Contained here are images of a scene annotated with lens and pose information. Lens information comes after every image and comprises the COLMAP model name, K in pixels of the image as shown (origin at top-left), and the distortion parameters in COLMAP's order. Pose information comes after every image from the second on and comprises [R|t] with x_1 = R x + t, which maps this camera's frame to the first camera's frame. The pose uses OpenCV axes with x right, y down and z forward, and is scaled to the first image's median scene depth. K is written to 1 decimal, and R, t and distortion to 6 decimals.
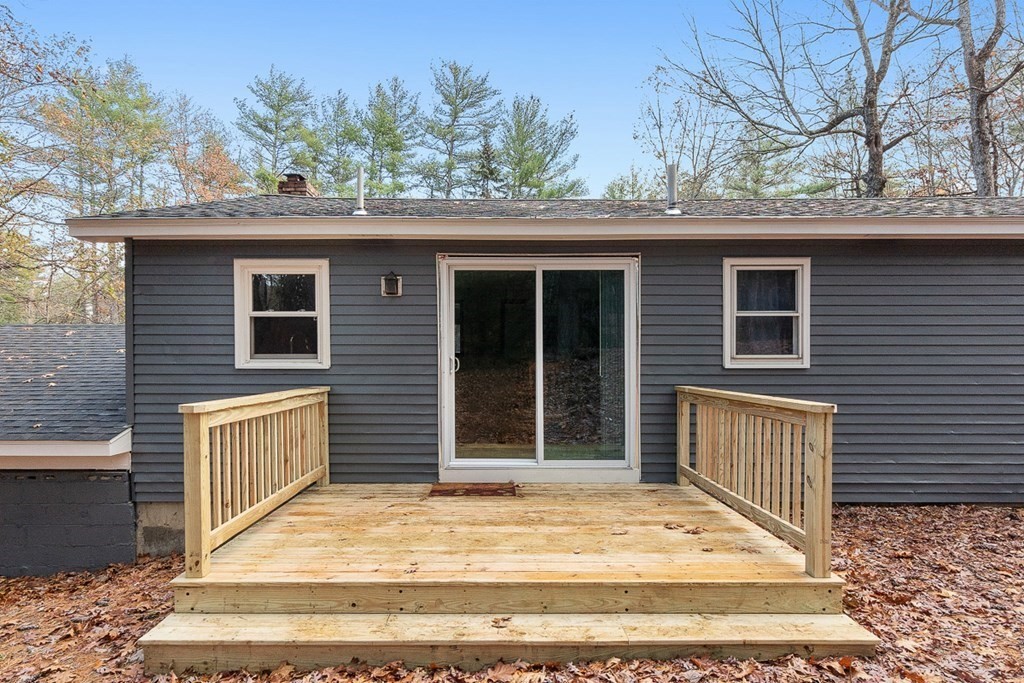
lens RADIAL K [[538.7, 0, 510.9], [0, 538.7, 365.8], [0, 0, 1]] dist [0.003495, 0.002032]
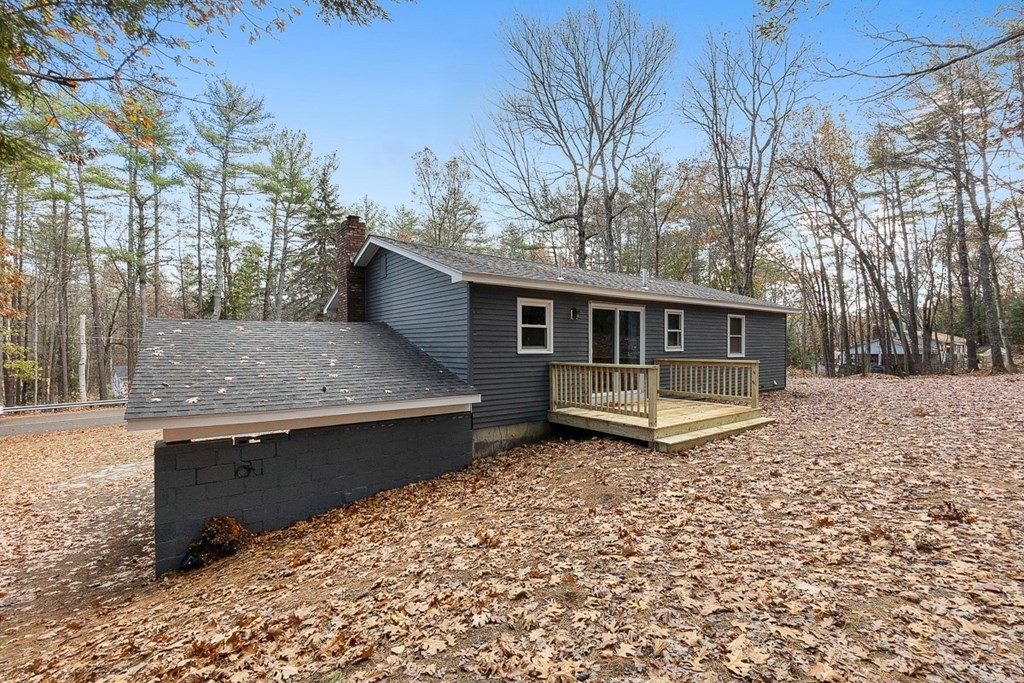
lens RADIAL K [[449.7, 0, 480.6], [0, 449.7, 344.9], [0, 0, 1]] dist [-0.002347, -0.000047]
pose [[0.815810, 0.000128, 0.578320, -0.551408], [0.012636, 0.999757, -0.018046, 0.000356], [-0.578182, 0.022030, 0.815610, -0.085317]]
